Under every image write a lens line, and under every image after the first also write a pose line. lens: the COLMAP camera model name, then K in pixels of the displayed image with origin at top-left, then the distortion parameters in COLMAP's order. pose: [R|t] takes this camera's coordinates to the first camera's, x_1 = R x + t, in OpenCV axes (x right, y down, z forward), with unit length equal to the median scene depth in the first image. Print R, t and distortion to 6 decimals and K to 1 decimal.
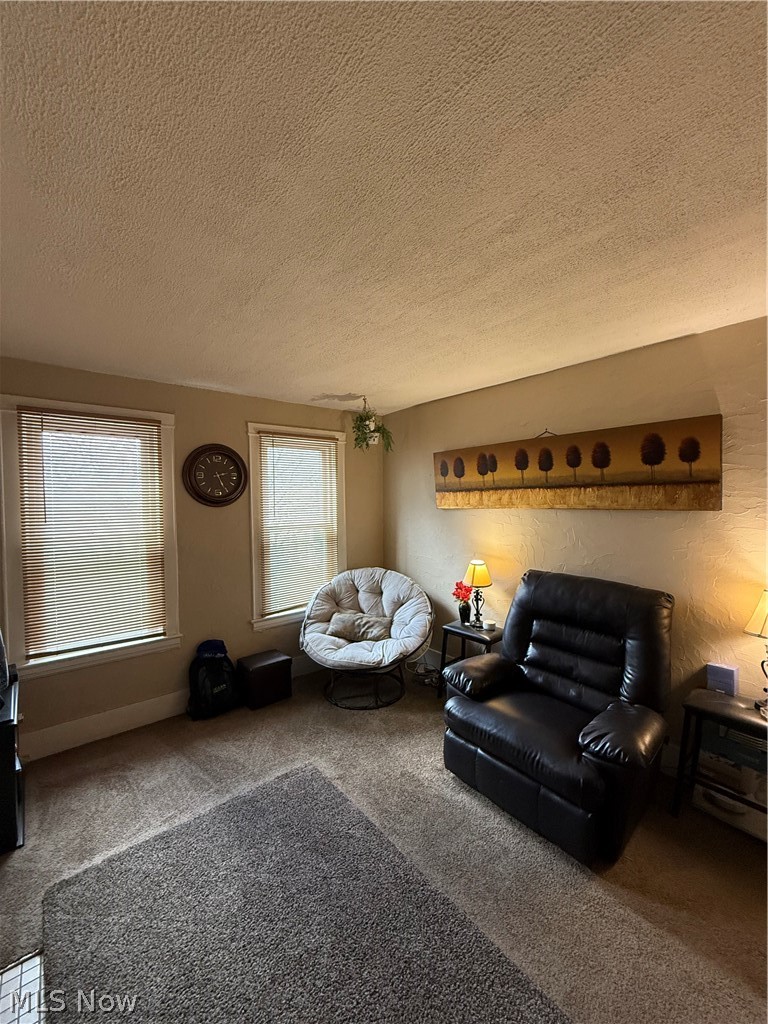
lens RADIAL K [[405.5, 0, 386.8], [0, 405.5, 511.7], [0, 0, 1]] dist [-0.003136, -0.000366]
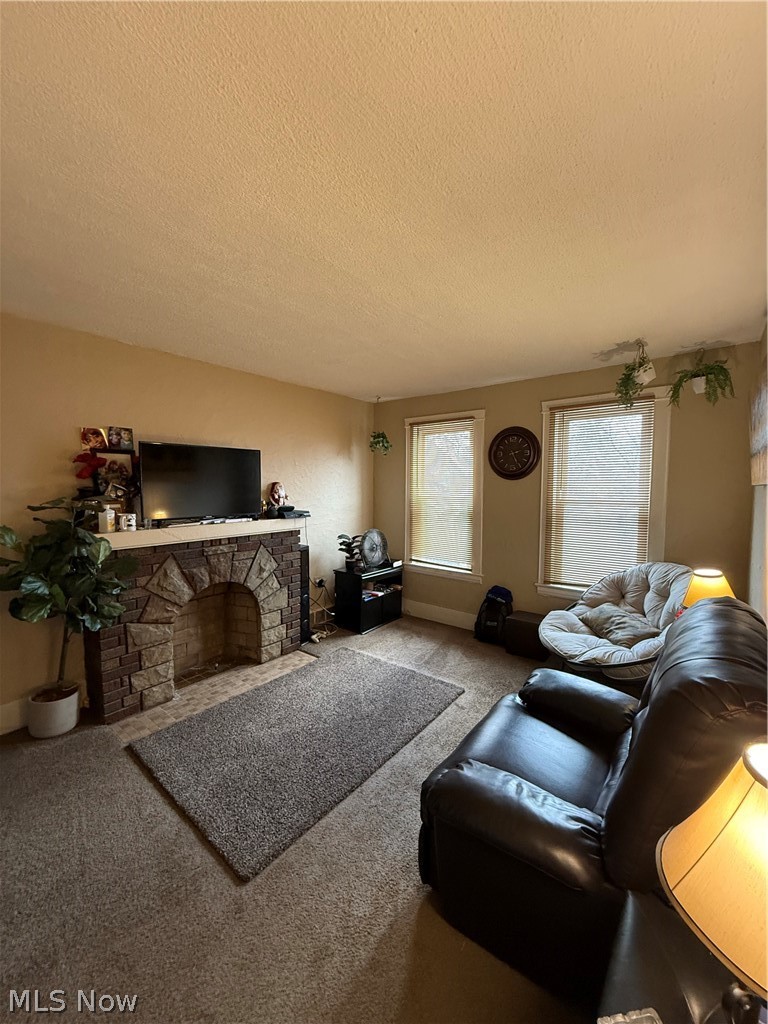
lens RADIAL K [[405.5, 0, 379.9], [0, 405.5, 511.6], [0, 0, 1]] dist [-0.003136, -0.000366]
pose [[0.188922, 0.078831, -0.978823, 0.678497], [-0.029516, 0.996778, 0.074580, 0.004249], [0.981548, 0.014801, 0.190640, 0.382311]]
